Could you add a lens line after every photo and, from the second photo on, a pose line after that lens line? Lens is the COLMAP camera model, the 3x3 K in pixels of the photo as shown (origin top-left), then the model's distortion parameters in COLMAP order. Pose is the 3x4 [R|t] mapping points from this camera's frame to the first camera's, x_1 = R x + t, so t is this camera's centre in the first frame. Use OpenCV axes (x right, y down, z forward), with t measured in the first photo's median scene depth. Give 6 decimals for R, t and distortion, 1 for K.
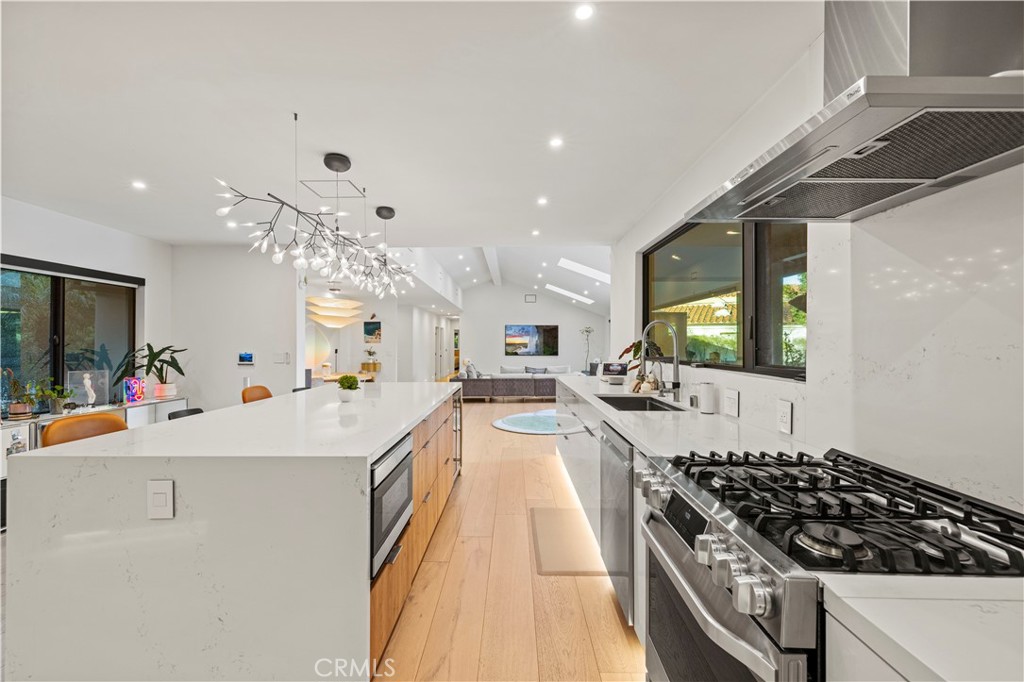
lens RADIAL K [[436.1, 0, 512.1], [0, 436.1, 338.0], [0, 0, 1]] dist [0.003823, 0.000293]
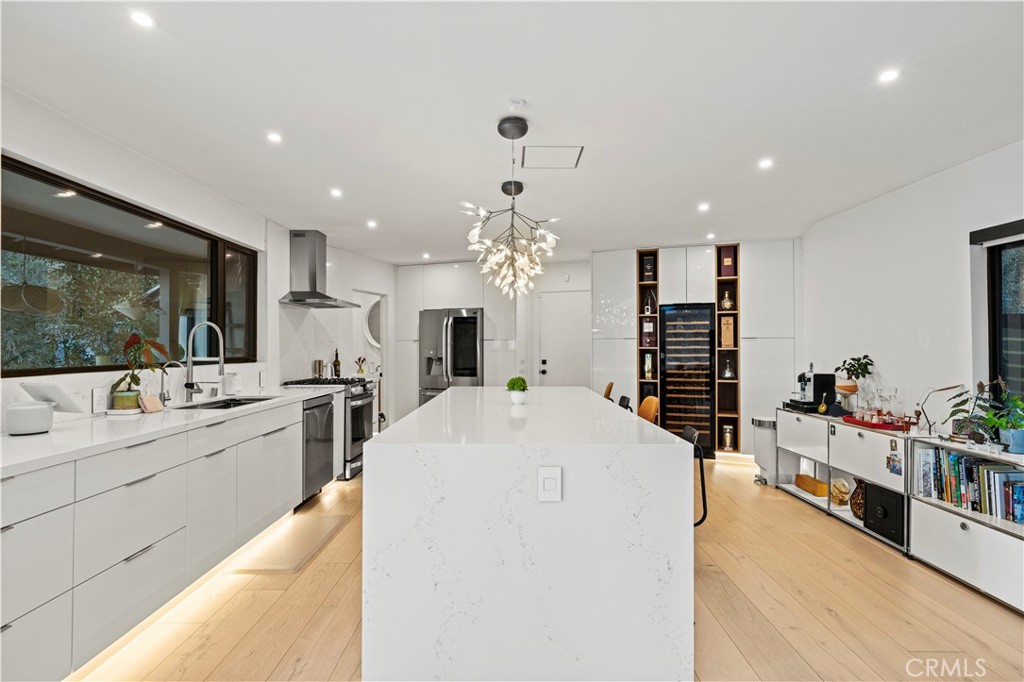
lens RADIAL K [[505.8, 0, 507.4], [0, 505.8, 337.3], [0, 0, 1]] dist [-0.000639, 0.002418]
pose [[-0.999993, 0.000761, 0.003754, -0.215038], [0.000646, 0.999528, -0.030716, 0.019351], [-0.003775, -0.030714, -0.999521, 1.282227]]
